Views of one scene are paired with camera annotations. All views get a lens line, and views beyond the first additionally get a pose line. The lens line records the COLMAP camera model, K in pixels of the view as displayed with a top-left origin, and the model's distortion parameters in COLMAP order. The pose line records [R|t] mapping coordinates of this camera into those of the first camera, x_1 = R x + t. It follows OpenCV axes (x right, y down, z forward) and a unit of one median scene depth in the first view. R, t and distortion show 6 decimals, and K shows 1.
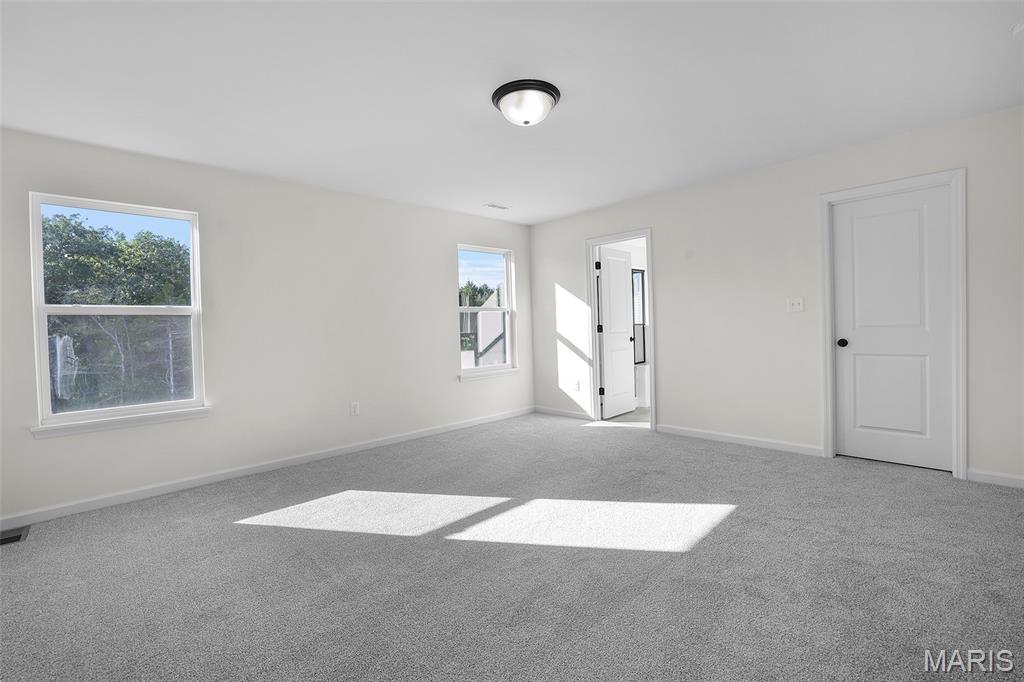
lens RADIAL K [[443.3, 0, 520.3], [0, 443.3, 337.2], [0, 0, 1]] dist [-0.010802, 0.001171]
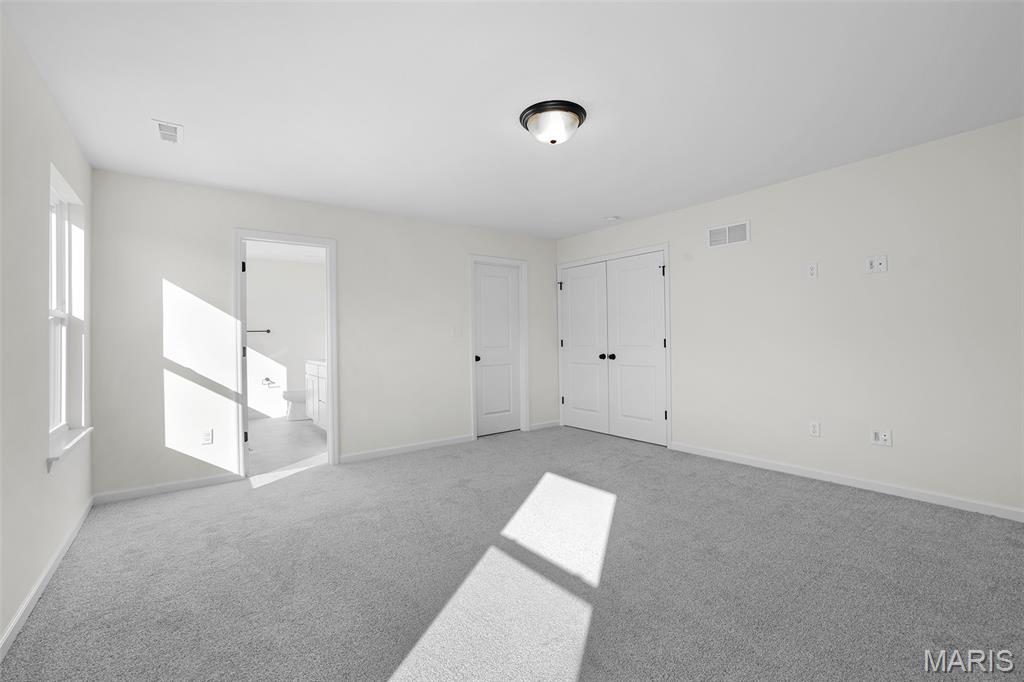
lens RADIAL K [[443.3, 0, 513.4], [0, 443.3, 339.0], [0, 0, 1]] dist [-0.010802, 0.001171]
pose [[0.142078, 0.021293, 0.989626, -0.781970], [0.028850, 0.999255, -0.025642, -0.012849], [-0.989435, 0.032194, 0.141358, 0.737153]]
